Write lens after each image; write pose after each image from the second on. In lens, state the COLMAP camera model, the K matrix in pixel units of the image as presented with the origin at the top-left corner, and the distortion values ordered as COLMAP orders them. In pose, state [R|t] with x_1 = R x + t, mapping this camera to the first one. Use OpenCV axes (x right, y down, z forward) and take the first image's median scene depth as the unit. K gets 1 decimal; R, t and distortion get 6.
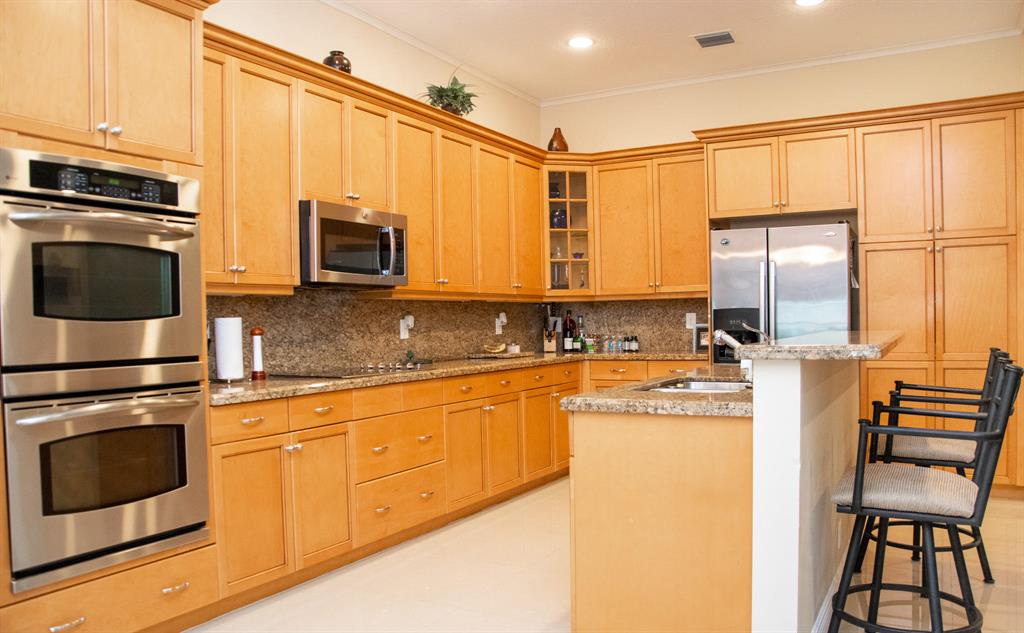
lens RADIAL K [[812.1, 0, 516.4], [0, 812.1, 327.2], [0, 0, 1]] dist [-0.061775, 0.004141]
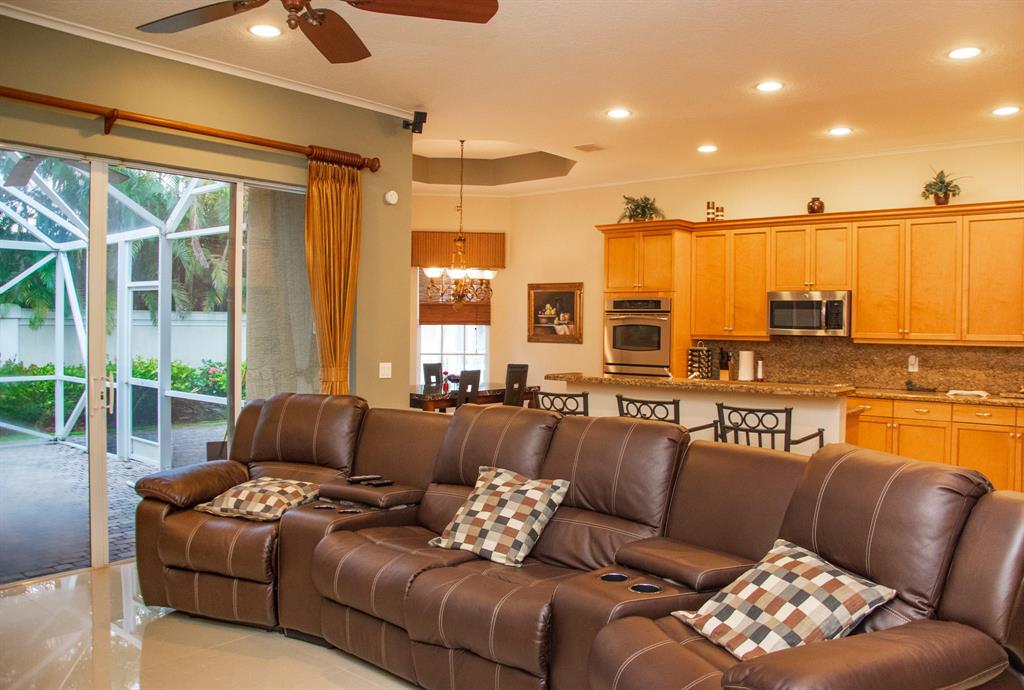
lens RADIAL K [[849.0, 0, 512.0], [0, 849.0, 345.0], [0, 0, 1]] dist [-0.147812, 0.146278]
pose [[-0.165009, 0.041145, -0.985433, 1.606217], [-0.016211, 0.998881, 0.044421, -0.097440], [0.986159, 0.023304, -0.164157, 0.642523]]
